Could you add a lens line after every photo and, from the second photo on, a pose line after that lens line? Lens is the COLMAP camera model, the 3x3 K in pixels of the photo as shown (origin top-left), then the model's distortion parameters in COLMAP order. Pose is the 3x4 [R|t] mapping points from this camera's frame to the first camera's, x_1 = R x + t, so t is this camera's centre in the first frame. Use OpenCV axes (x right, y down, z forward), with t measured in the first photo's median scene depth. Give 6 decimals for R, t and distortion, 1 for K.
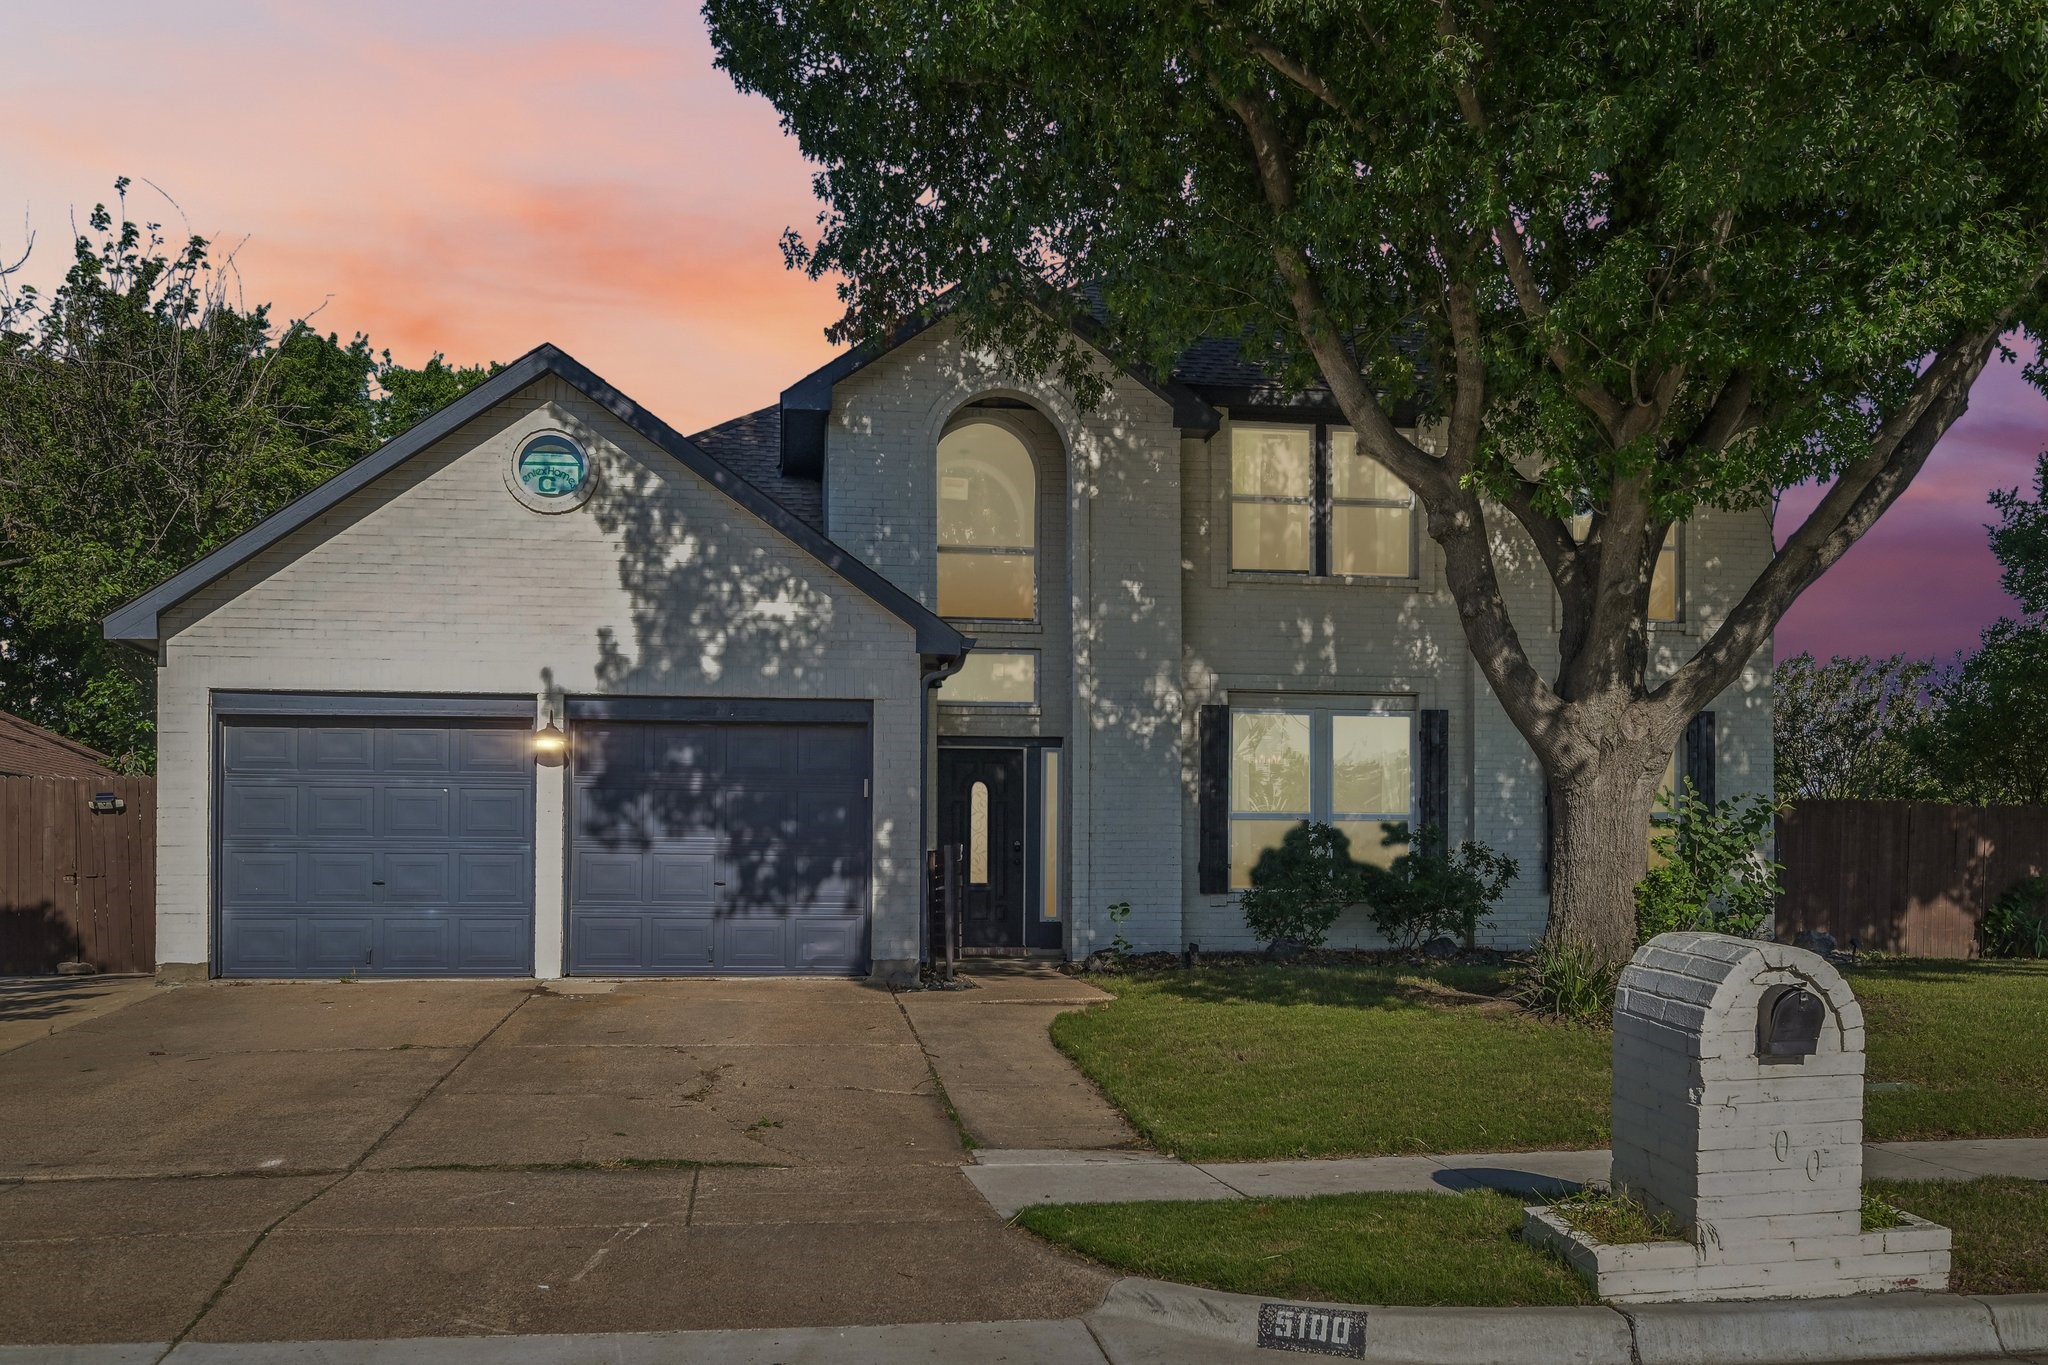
lens RADIAL K [[1689.0, 0, 1018.4], [0, 1689.0, 748.7], [0, 0, 1]] dist [-0.003569, 0.005646]
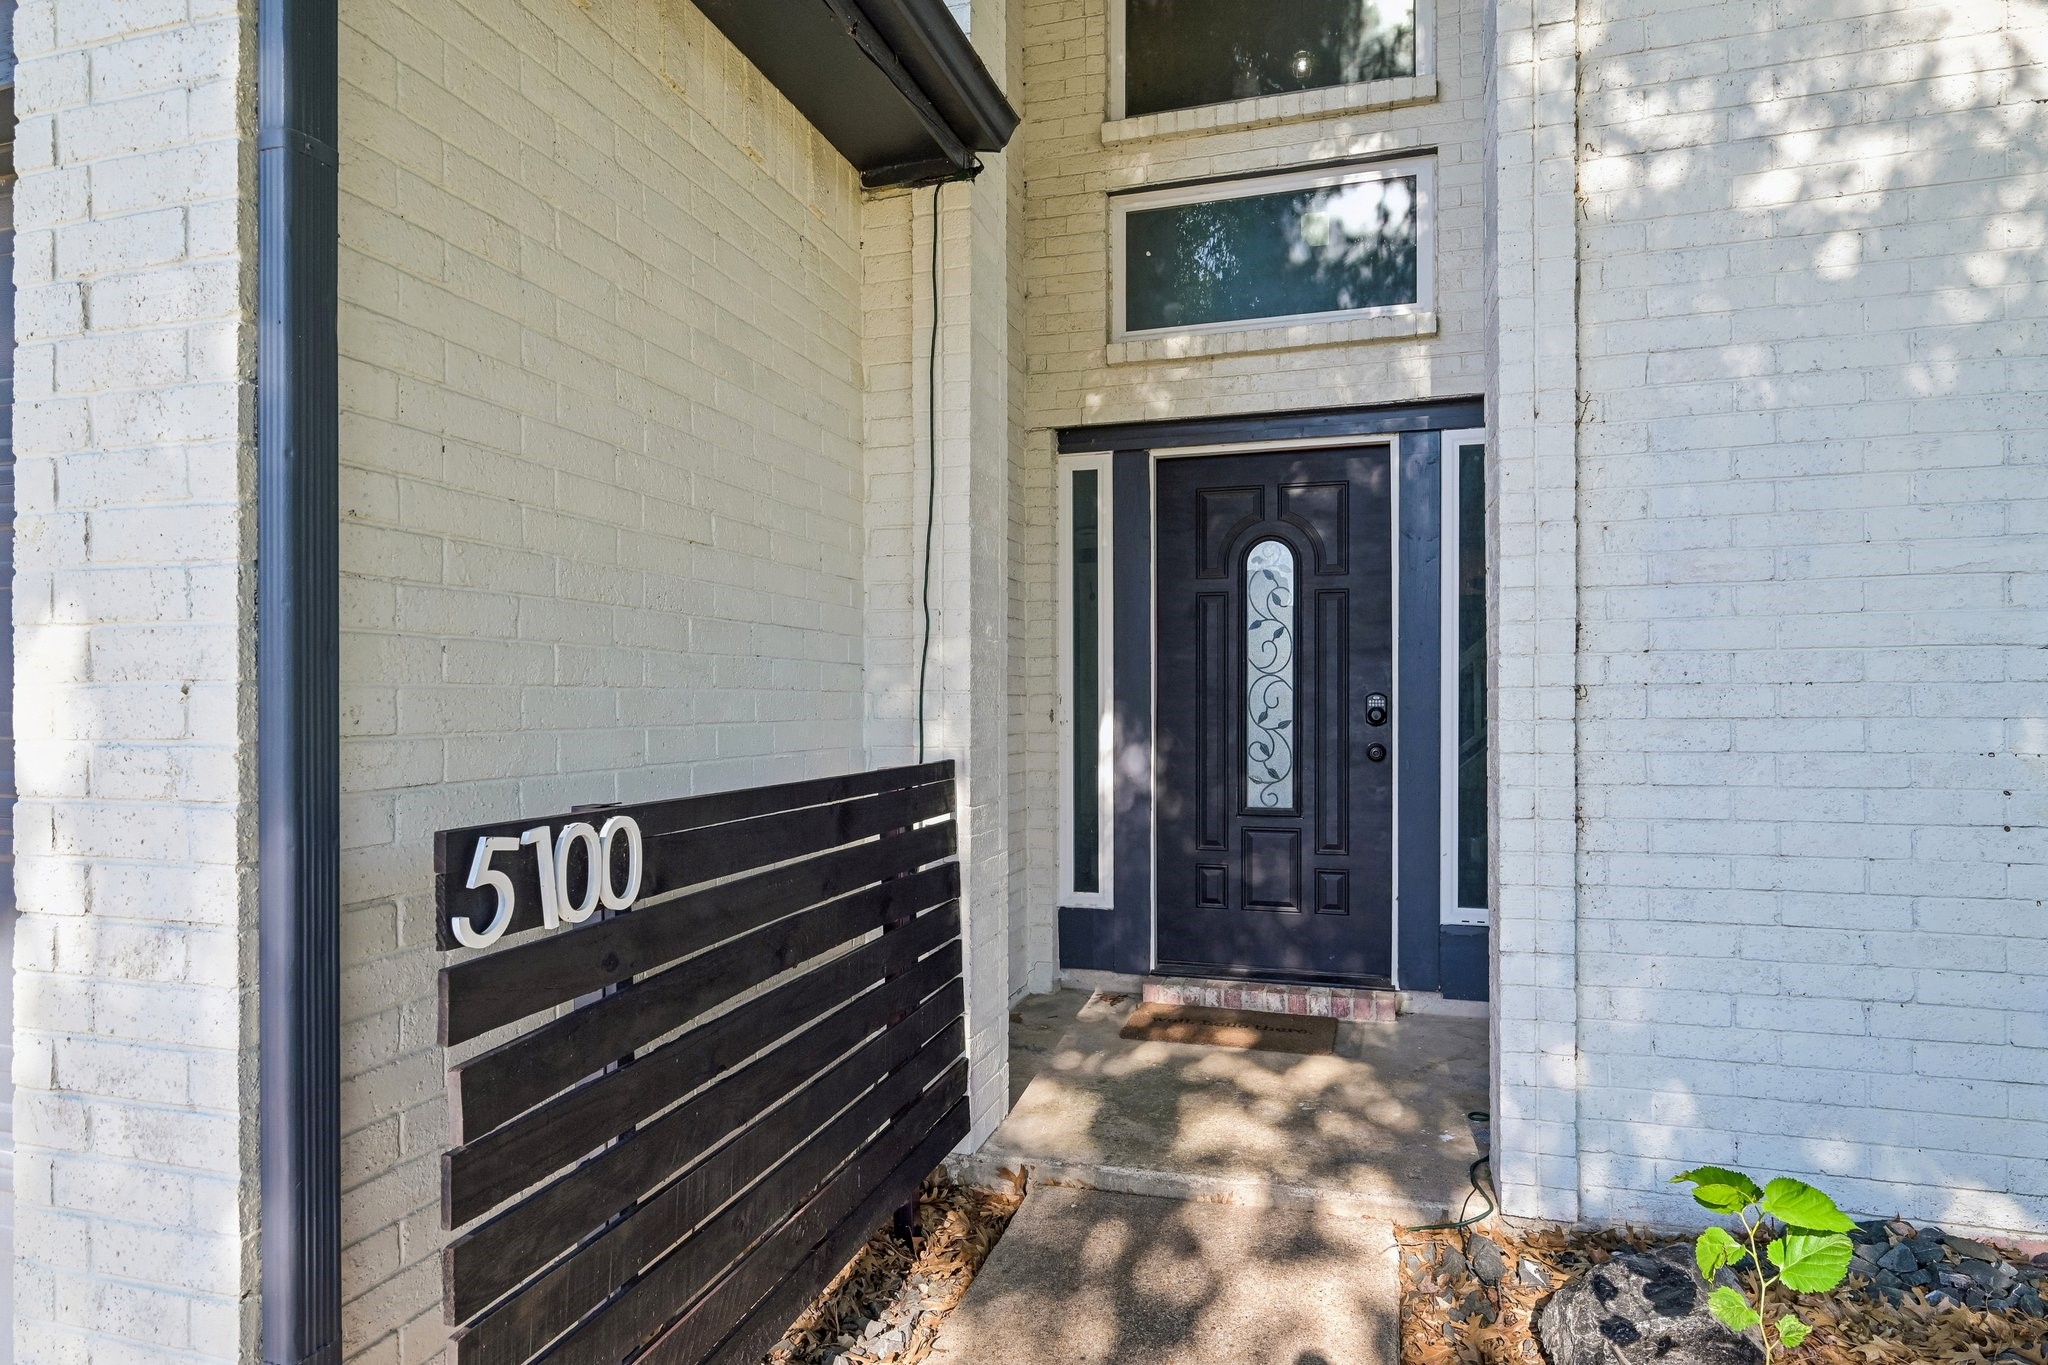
lens RADIAL K [[1162.0, 0, 1016.6], [0, 1162.0, 668.5], [0, 0, 1]] dist [-0.002416, -0.001191]
pose [[0.901865, -0.018888, -0.431605, 0.049968], [0.037957, 0.998645, 0.035611, 0.045670], [0.430348, -0.048498, 0.901359, 0.937901]]
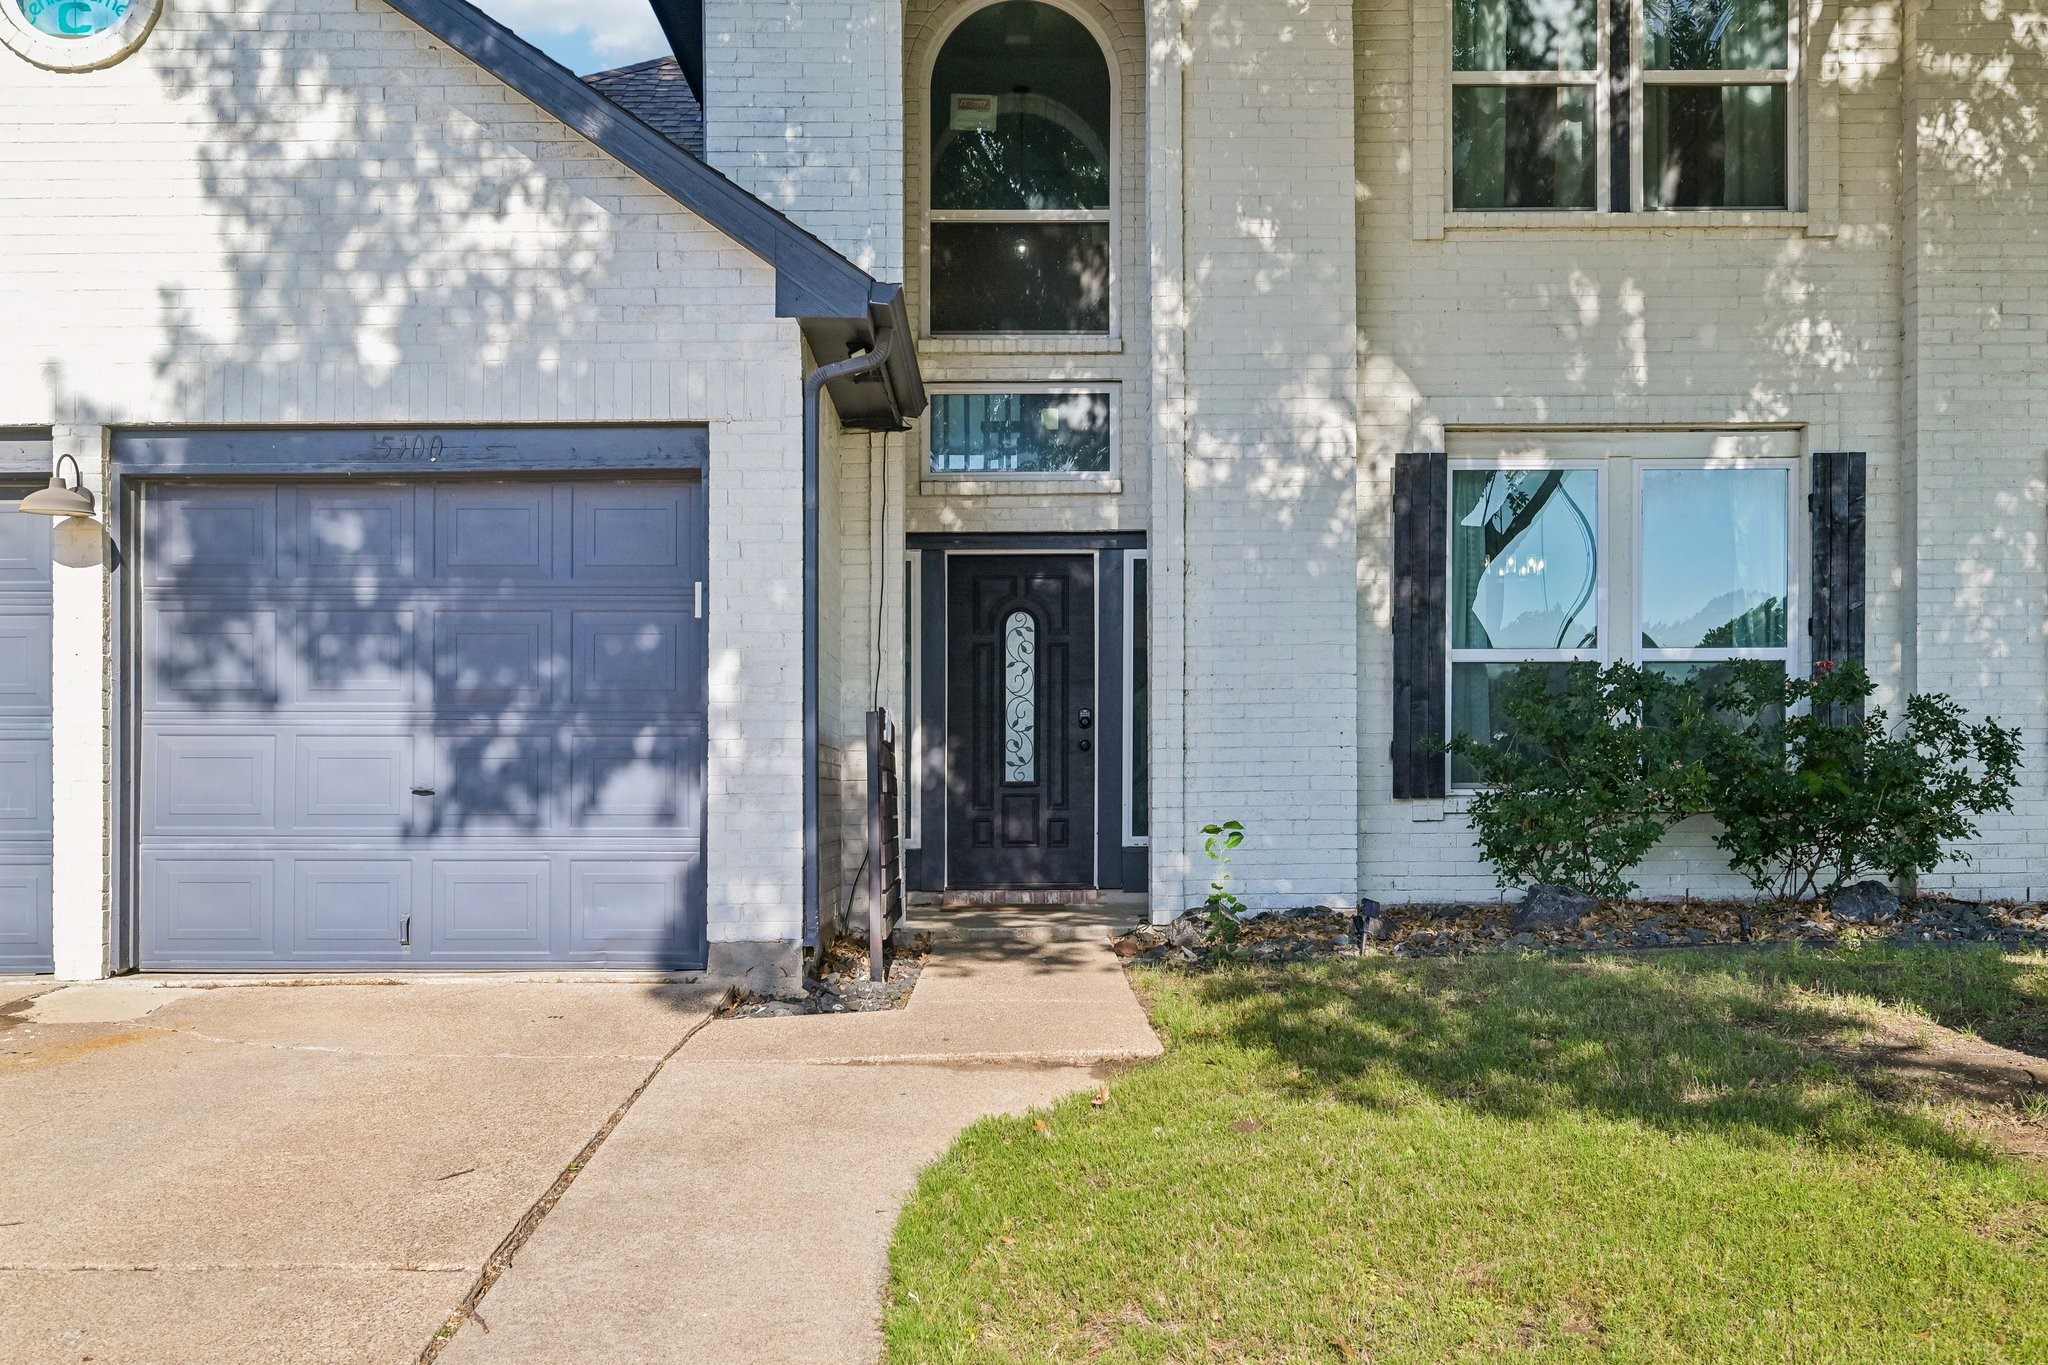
lens RADIAL K [[1744.0, 0, 1025.5], [0, 1744.0, 653.8], [0, 0, 1]] dist [0.089707, -0.149155]
pose [[0.990673, -0.020141, -0.134765, 0.079533], [0.018927, 0.999768, -0.010283, 0.050795], [0.134940, 0.007636, 0.990824, 0.502530]]
